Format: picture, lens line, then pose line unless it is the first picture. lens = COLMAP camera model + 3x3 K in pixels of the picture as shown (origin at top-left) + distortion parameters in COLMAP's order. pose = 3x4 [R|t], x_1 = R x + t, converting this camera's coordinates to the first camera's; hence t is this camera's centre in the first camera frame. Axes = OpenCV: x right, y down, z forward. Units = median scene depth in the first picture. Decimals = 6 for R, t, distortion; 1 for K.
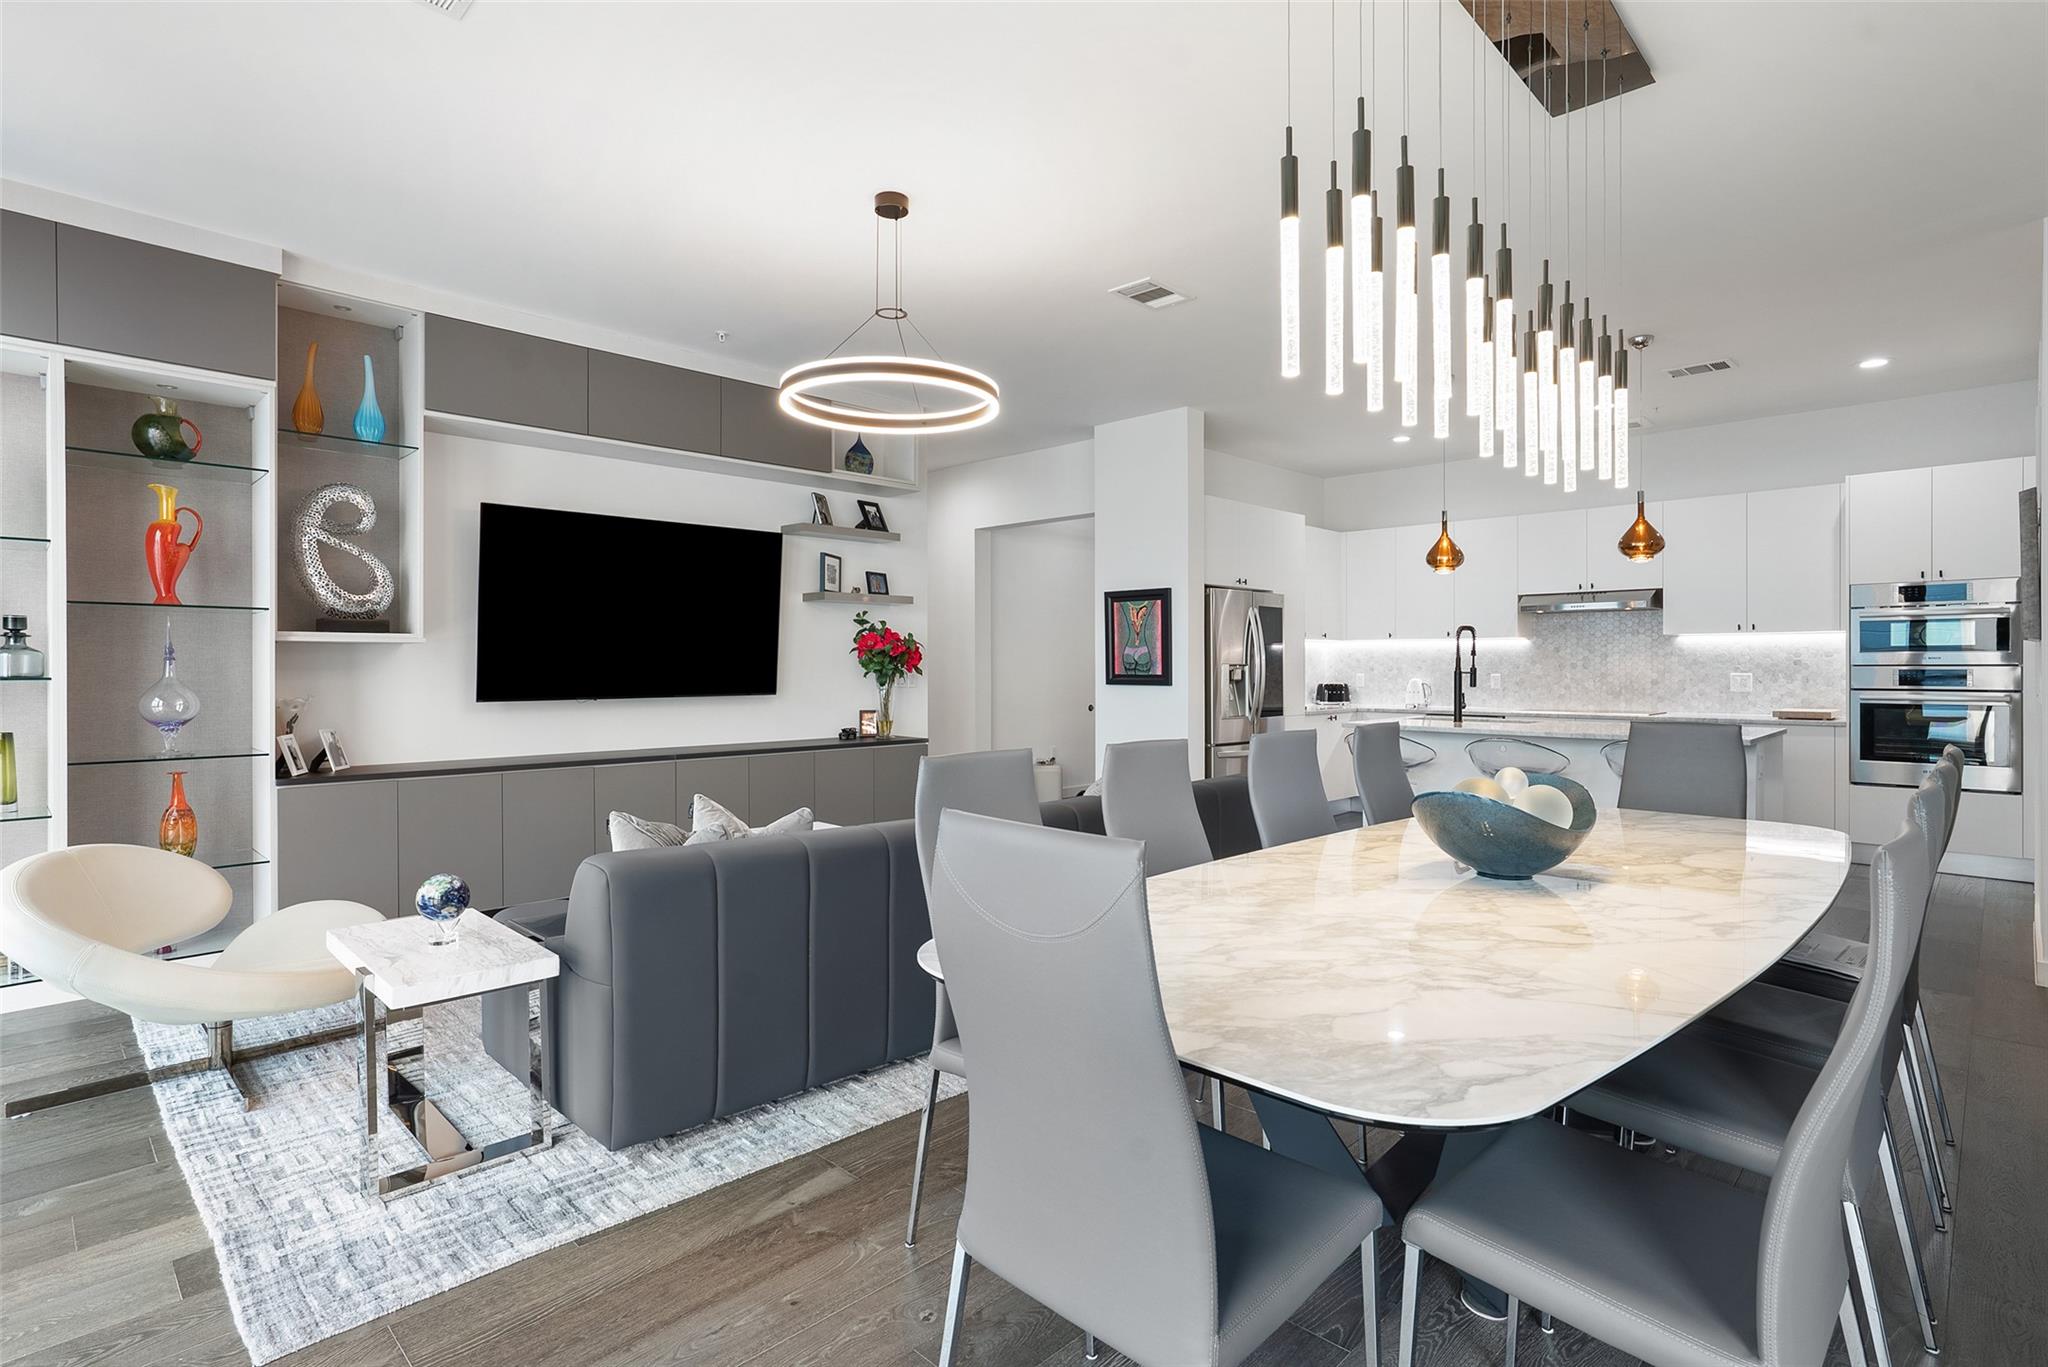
lens RADIAL K [[996.2, 0, 1024.0], [0, 996.2, 683.5], [0, 0, 1]] dist [0.001053, 0.000423]
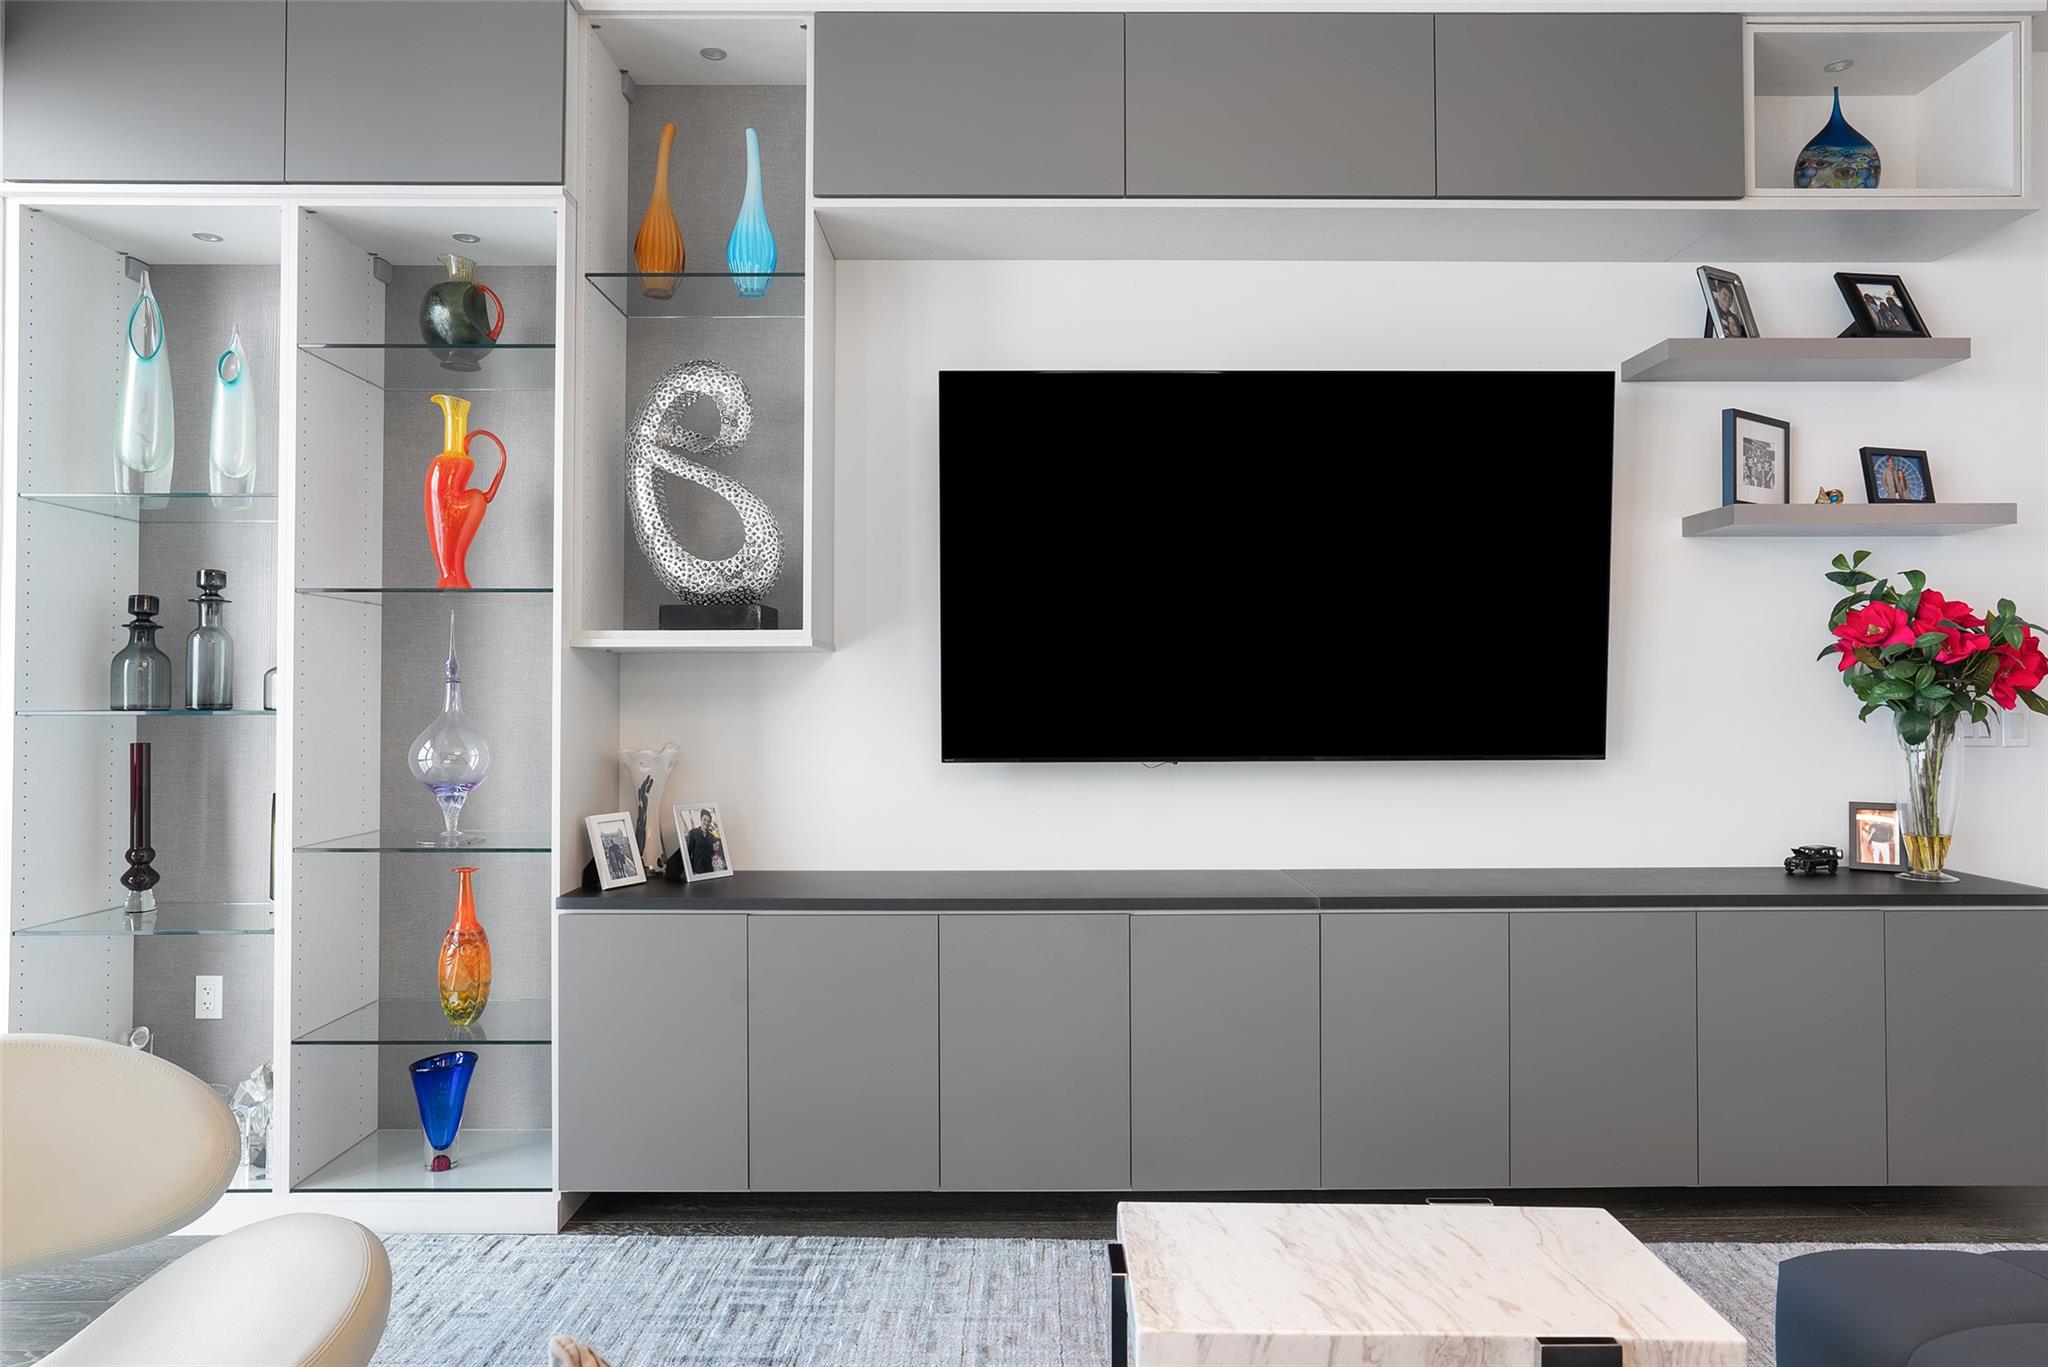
lens RADIAL K [[1257.4, 0, 1024.0], [0, 1257.4, 683.5], [0, 0, 1]] dist [-0.005753, 0.000089]
pose [[0.705737, -0.011211, -0.708385, -0.044018], [-0.010919, 0.999584, -0.026697, -0.003836], [0.708390, 0.026576, 0.705321, 0.431026]]
